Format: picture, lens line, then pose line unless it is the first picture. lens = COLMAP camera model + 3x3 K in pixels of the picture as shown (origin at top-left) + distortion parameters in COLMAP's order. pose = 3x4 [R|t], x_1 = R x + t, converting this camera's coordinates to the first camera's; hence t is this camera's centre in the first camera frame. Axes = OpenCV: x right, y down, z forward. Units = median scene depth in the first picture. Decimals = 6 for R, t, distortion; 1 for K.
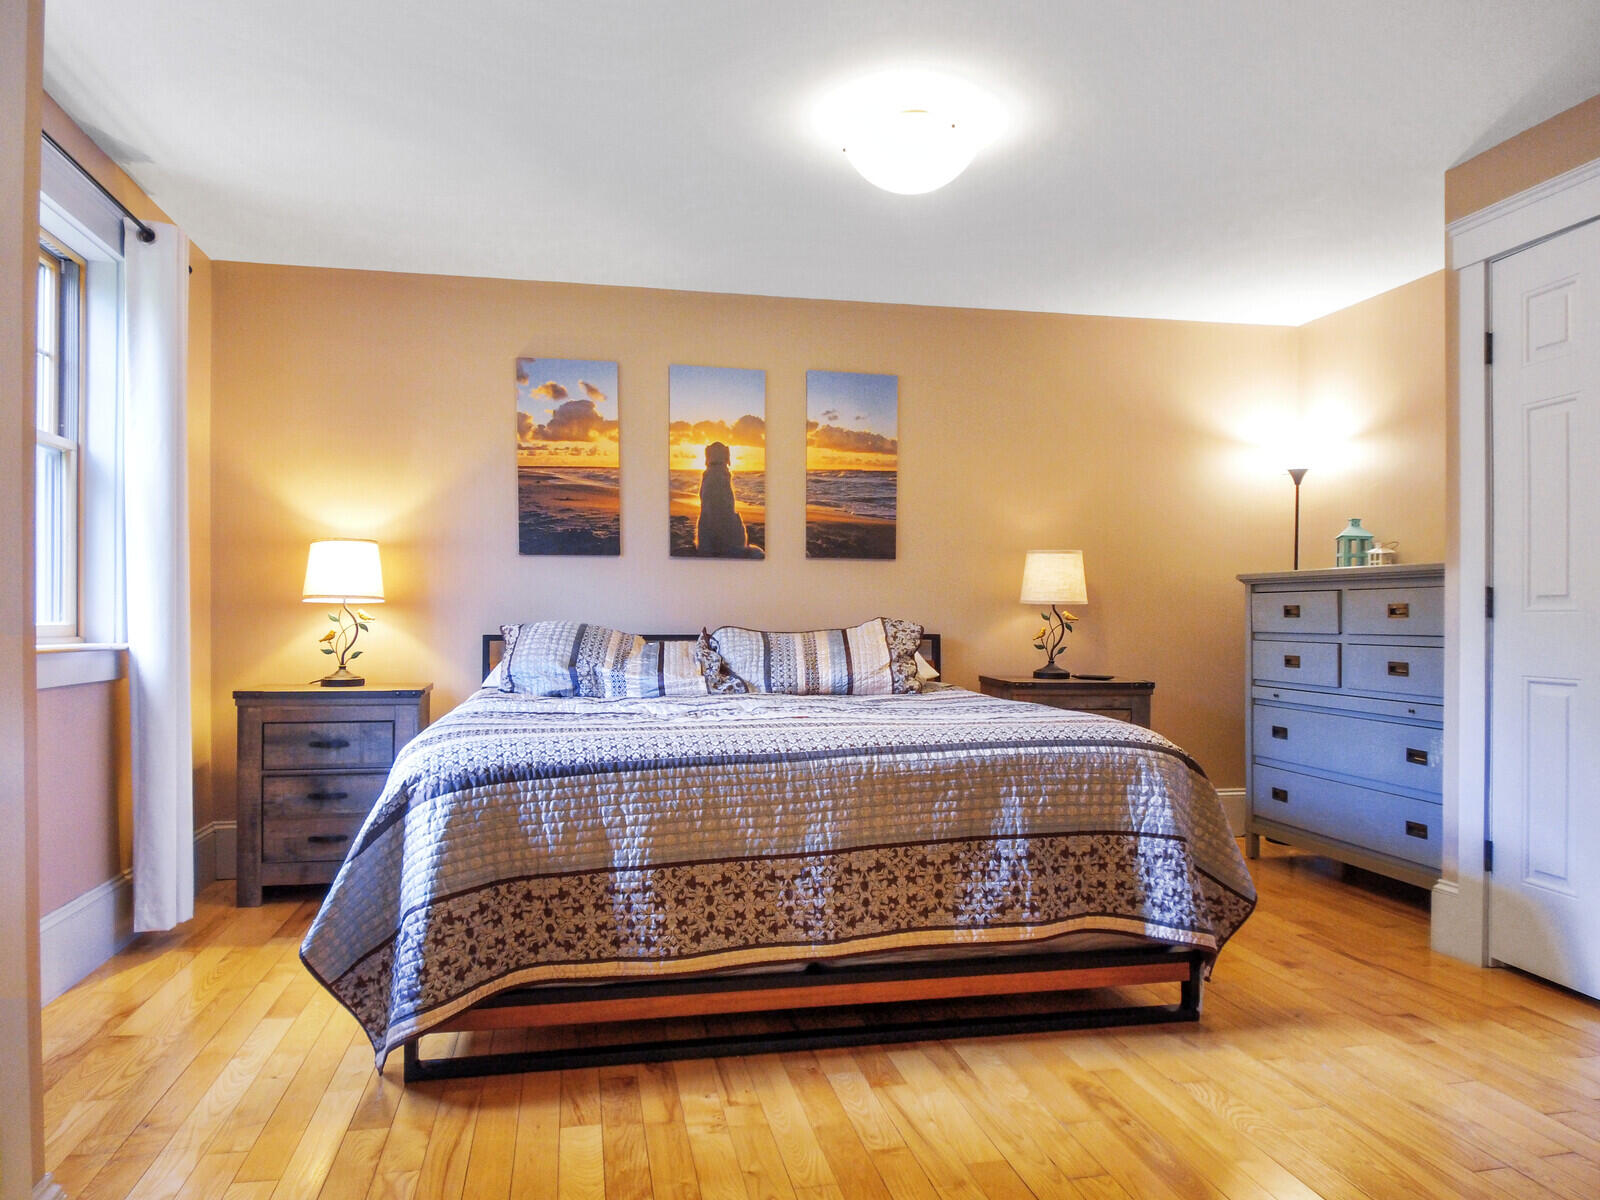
lens RADIAL K [[1115.5, 0, 797.8], [0, 1115.5, 602.1], [0, 0, 1]] dist [0.051952, -0.068903]
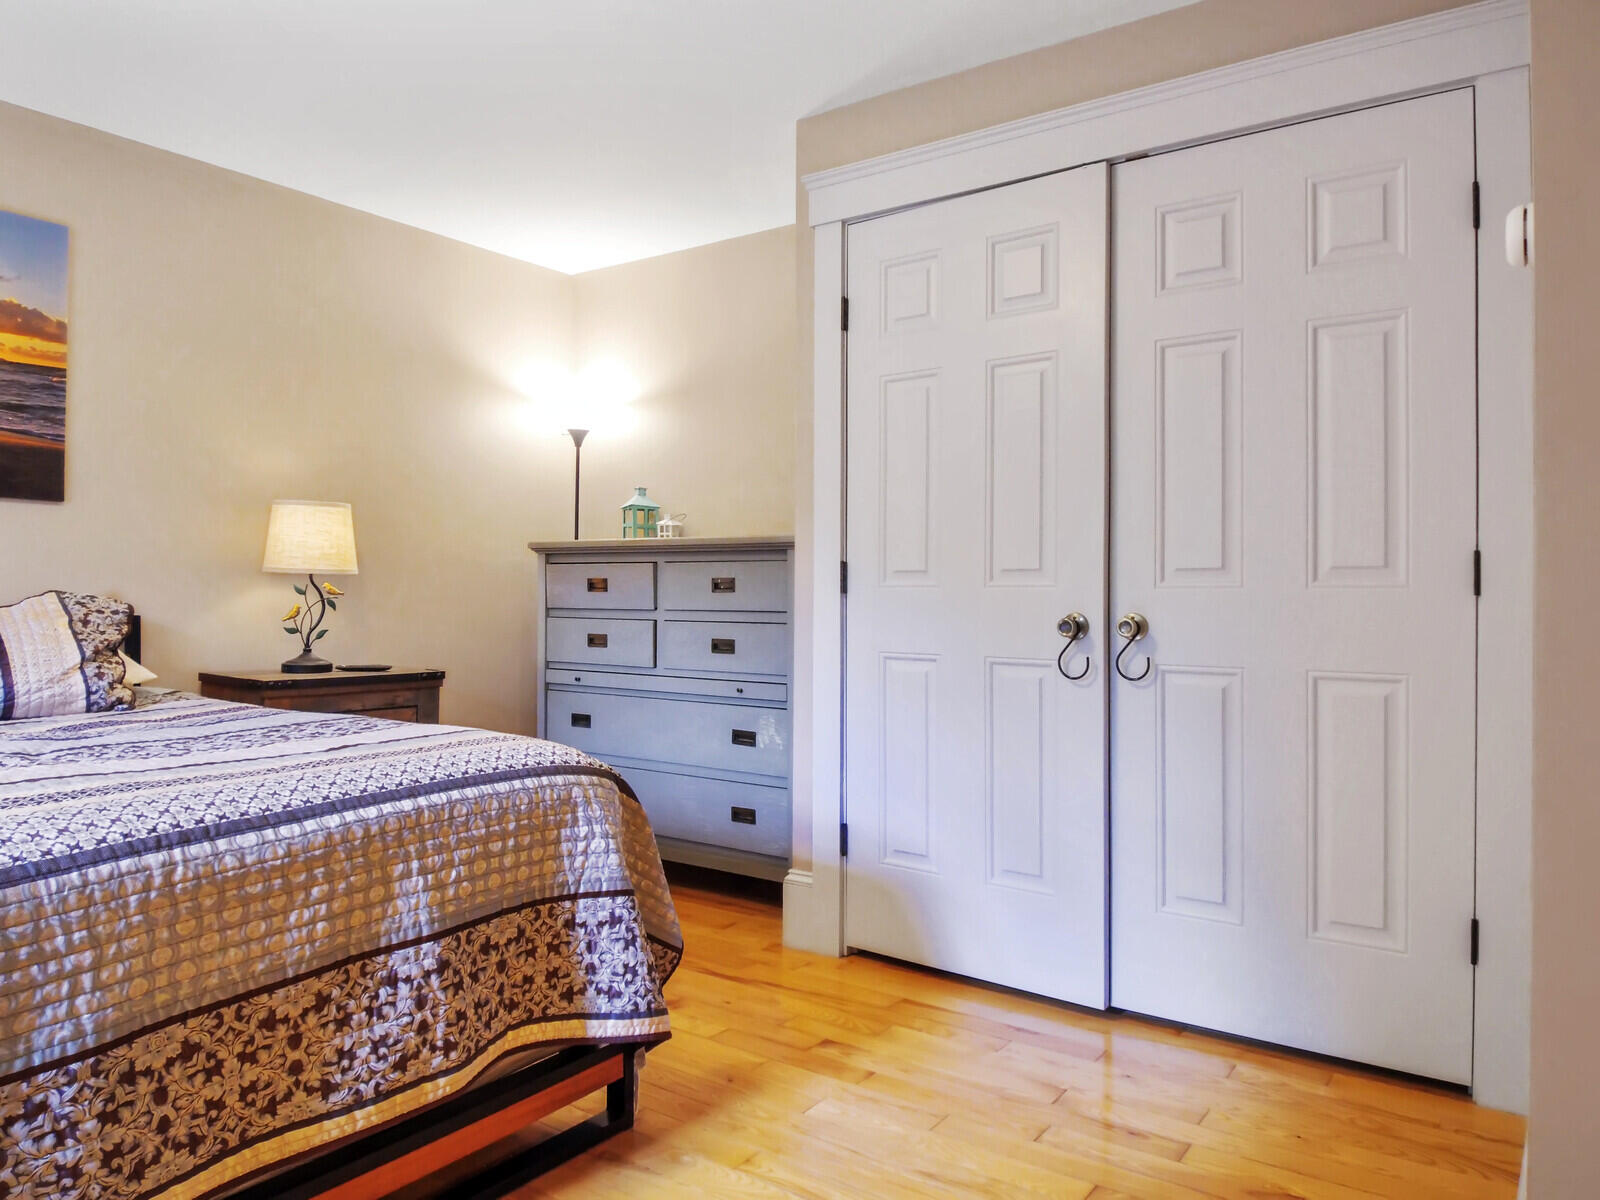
lens RADIAL K [[1115.5, 0, 798.7], [0, 1115.5, 587.5], [0, 0, 1]] dist [0.051952, -0.068903]
pose [[0.734960, 0.003661, 0.678100, -0.060841], [-0.011748, 0.999904, 0.007335, 0.002460], [-0.678008, -0.013357, 0.734933, 0.300123]]
